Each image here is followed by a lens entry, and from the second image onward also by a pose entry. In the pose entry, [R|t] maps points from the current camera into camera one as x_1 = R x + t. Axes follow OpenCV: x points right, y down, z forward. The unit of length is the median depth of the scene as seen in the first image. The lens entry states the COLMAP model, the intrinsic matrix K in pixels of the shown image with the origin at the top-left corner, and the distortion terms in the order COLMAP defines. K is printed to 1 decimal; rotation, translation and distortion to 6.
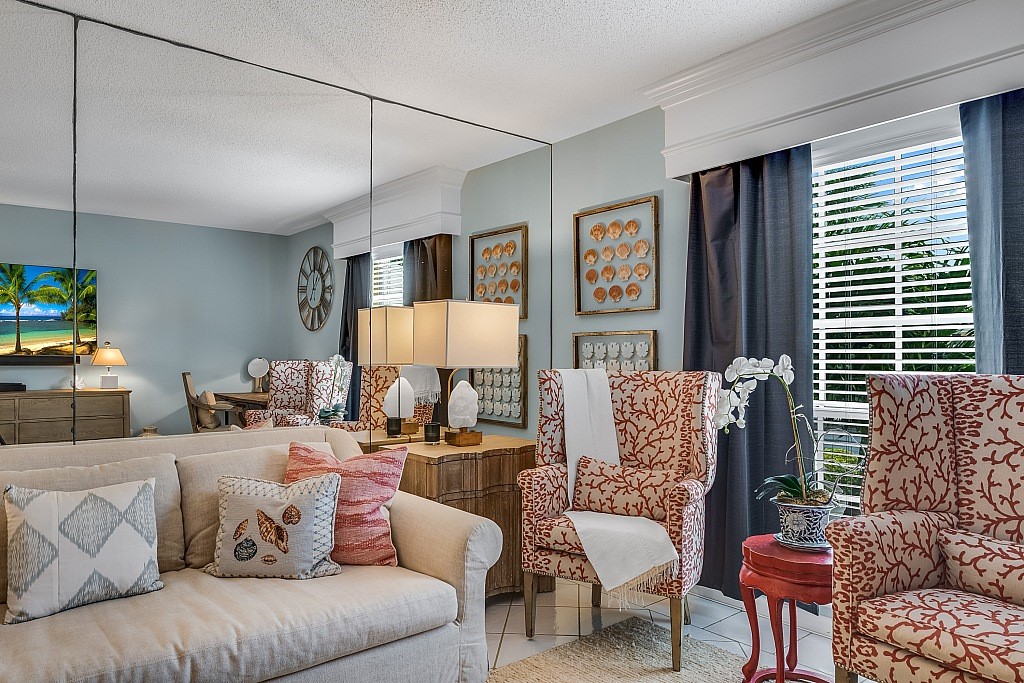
lens RADIAL K [[681.9, 0, 512.0], [0, 681.9, 341.5], [0, 0, 1]] dist [0.003274, 0.000889]
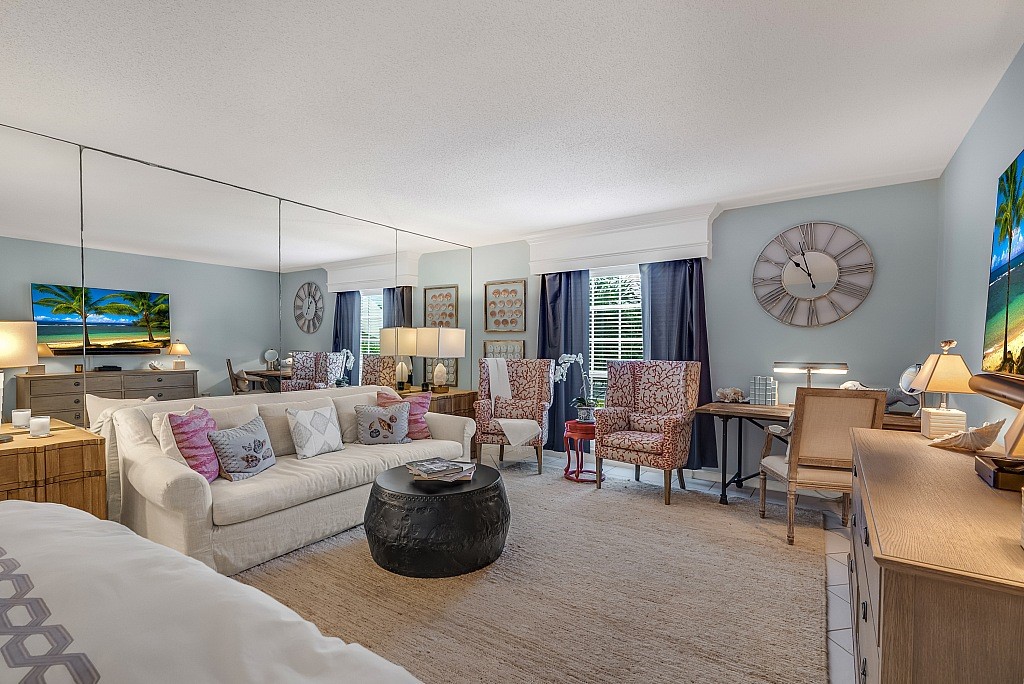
lens RADIAL K [[477.6, 0, 512.0], [0, 477.6, 342.0], [0, 0, 1]] dist [0.002893, 0.000036]
pose [[0.965797, 0.004388, 0.259263, -0.274615], [-0.008573, 0.999850, 0.015016, -0.040062], [-0.259158, -0.016725, 0.965690, -0.591141]]
